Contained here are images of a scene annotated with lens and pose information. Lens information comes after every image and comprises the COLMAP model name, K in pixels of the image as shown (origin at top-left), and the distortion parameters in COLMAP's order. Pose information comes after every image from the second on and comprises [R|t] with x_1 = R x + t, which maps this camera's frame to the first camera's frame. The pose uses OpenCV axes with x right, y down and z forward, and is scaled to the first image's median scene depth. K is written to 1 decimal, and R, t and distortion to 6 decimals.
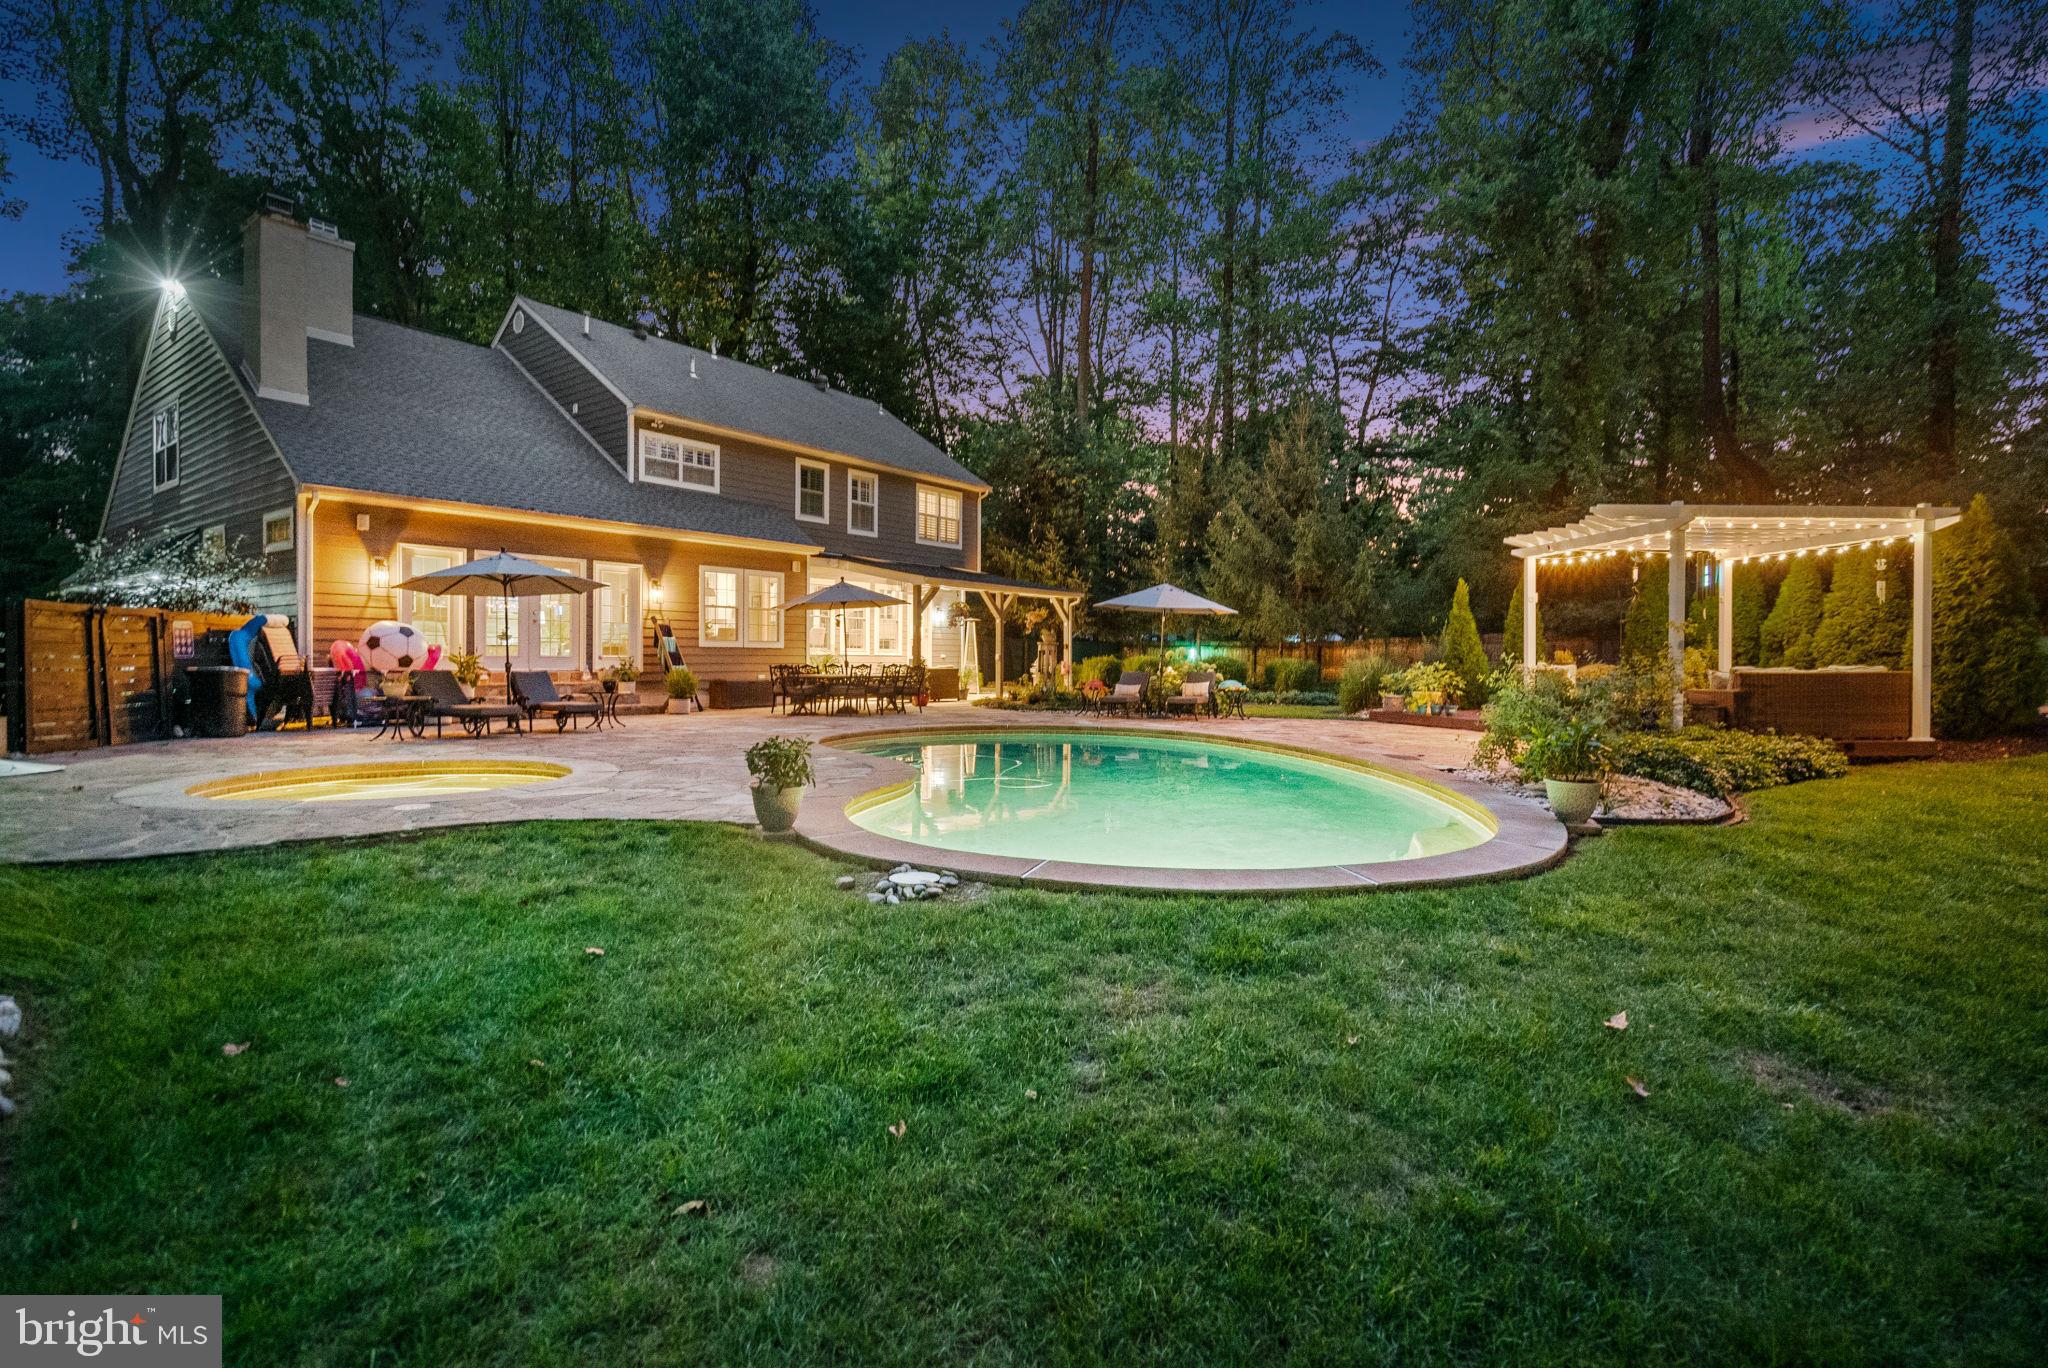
lens RADIAL K [[950.3, 0, 1019.7], [0, 950.3, 669.8], [0, 0, 1]] dist [-0.002691, -0.000462]
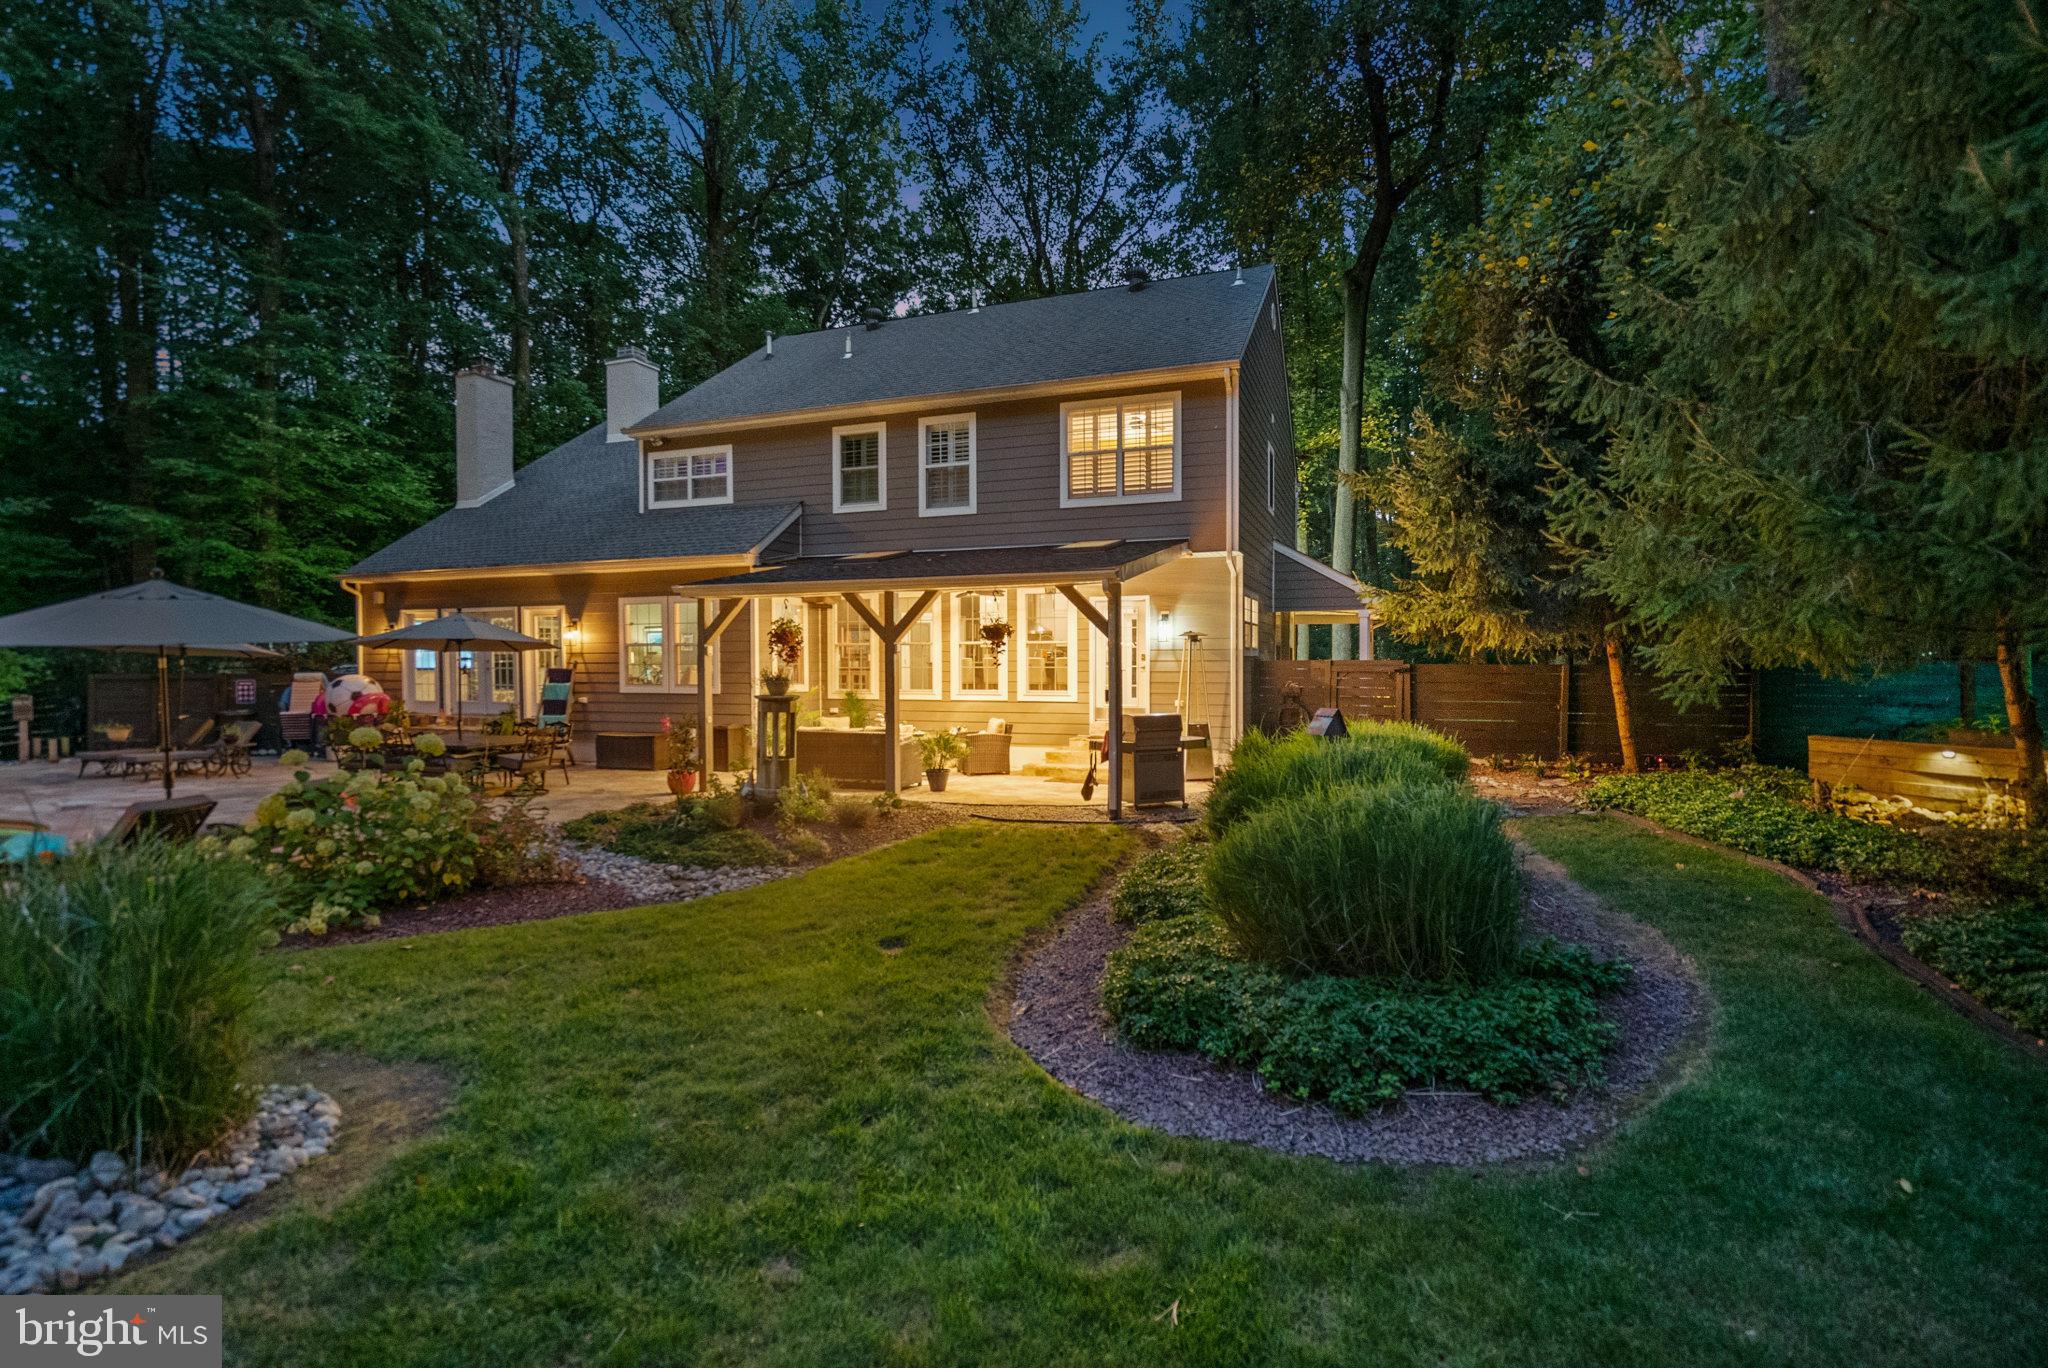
lens RADIAL K [[950.3, 0, 1023.6], [0, 950.3, 683.3], [0, 0, 1]] dist [-0.002691, -0.000462]
pose [[0.260683, 0.020883, -0.965199, 0.495879], [-0.009976, 0.999771, 0.018937, -0.043982], [0.965373, 0.004693, 0.260831, 0.941606]]
